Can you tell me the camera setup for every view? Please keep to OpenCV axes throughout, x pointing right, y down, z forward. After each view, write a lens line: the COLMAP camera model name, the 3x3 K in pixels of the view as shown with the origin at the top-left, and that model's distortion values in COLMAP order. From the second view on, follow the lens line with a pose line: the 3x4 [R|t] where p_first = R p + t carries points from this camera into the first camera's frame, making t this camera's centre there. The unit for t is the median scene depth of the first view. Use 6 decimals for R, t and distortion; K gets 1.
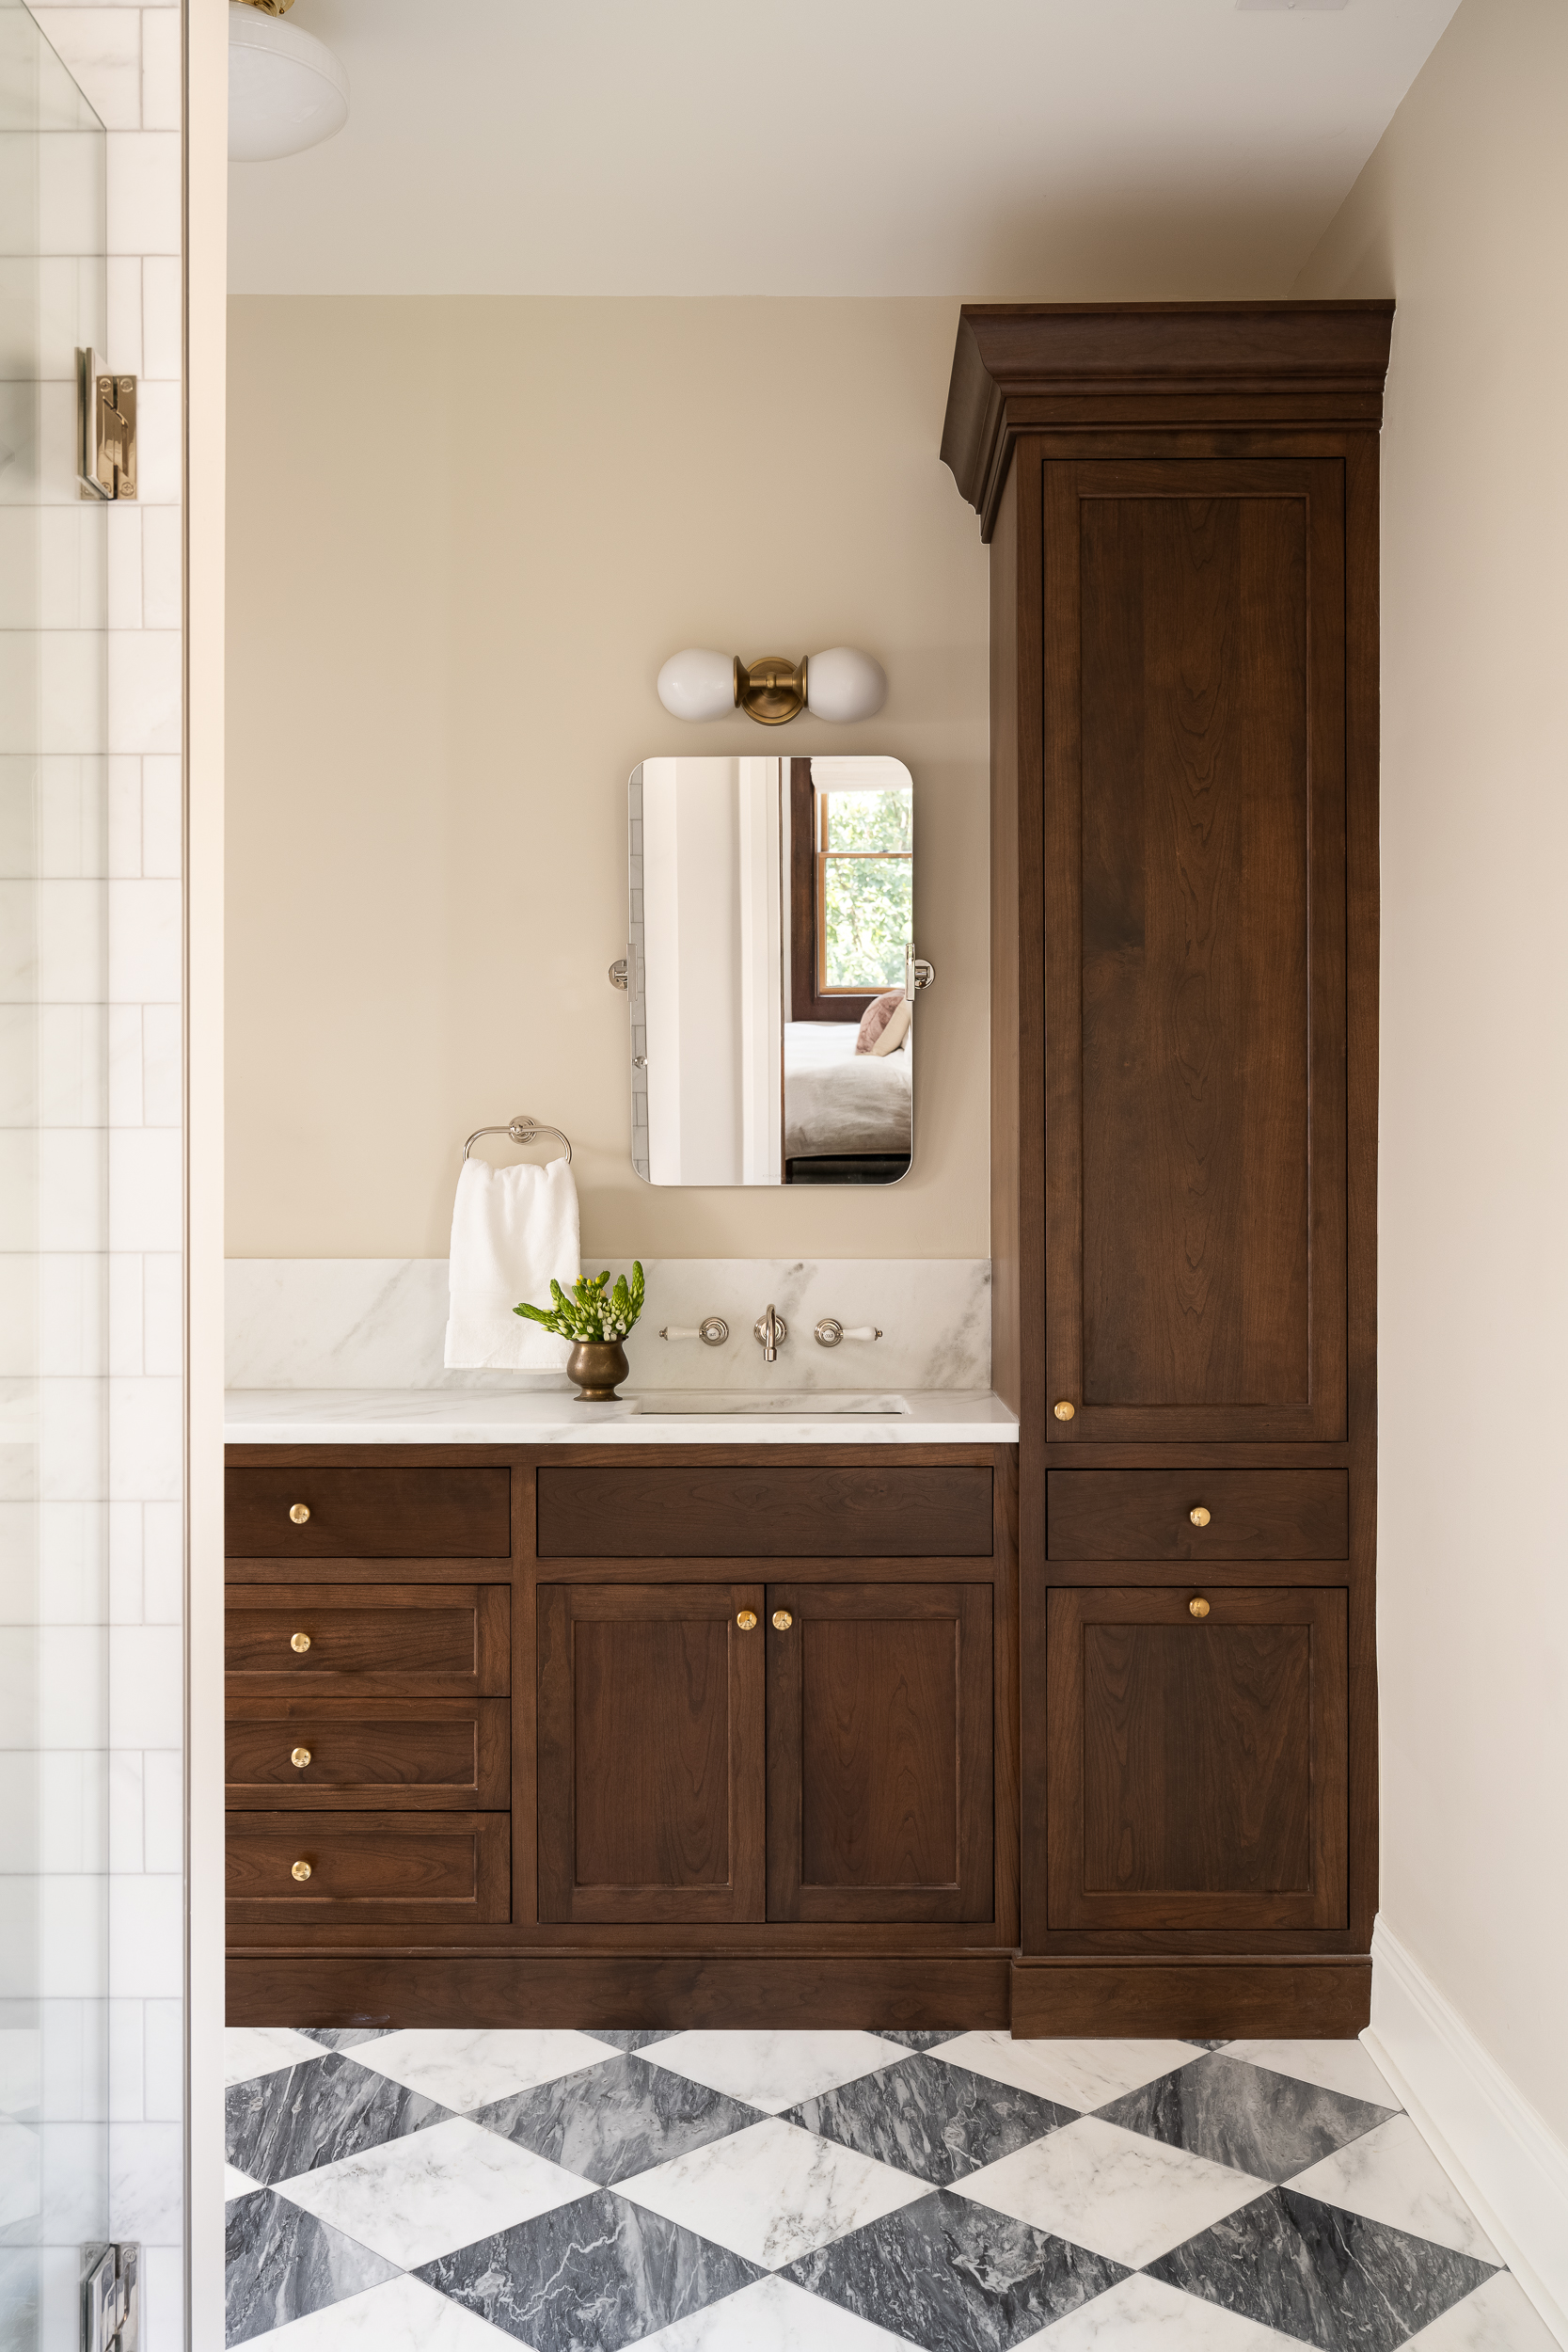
lens RADIAL K [[2193.7, 0, 785.6], [0, 2193.7, 1174.6], [0, 0, 1]] dist [-0.004585, 0.000000]
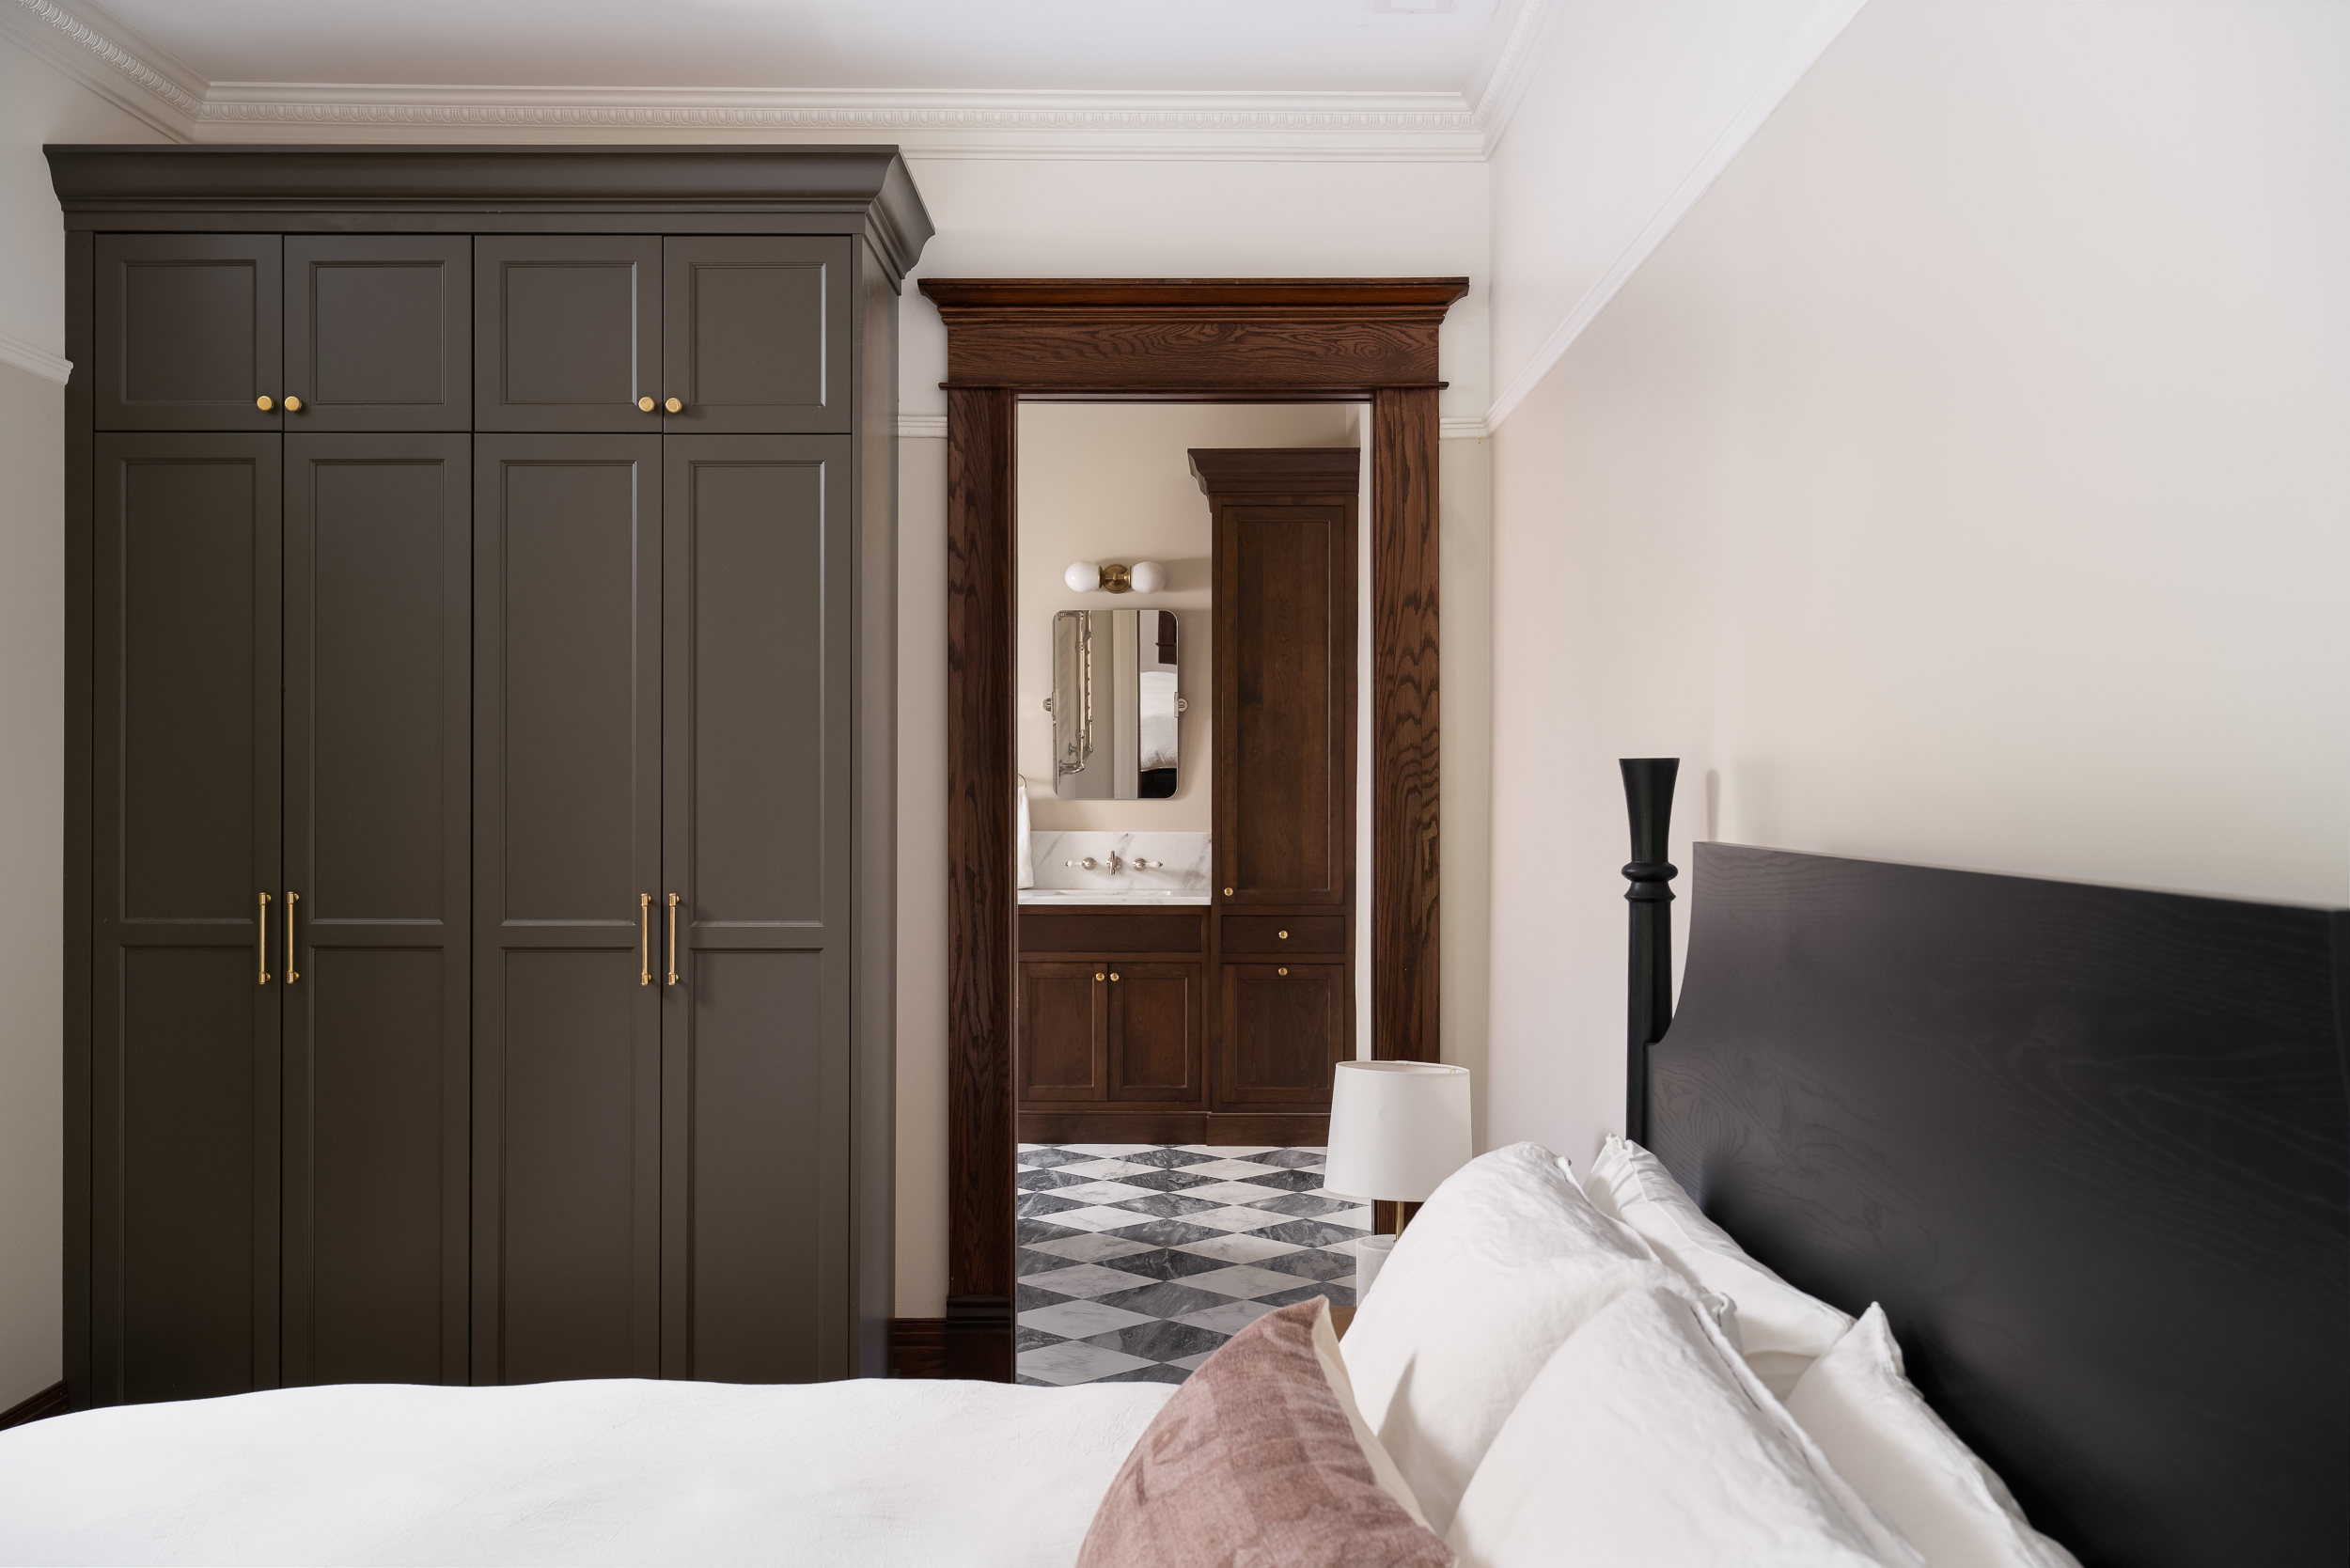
lens RADIAL K [[2300.5, 0, 1175.5], [0, 2300.5, 787.7], [0, 0, 1]] dist [0.001453, 0.000000]
pose [[0.999970, 0.004107, -0.006569, 0.082425], [-0.004071, 0.999977, 0.005421, -0.022882], [0.006591, -0.005394, 0.999964, -1.570833]]
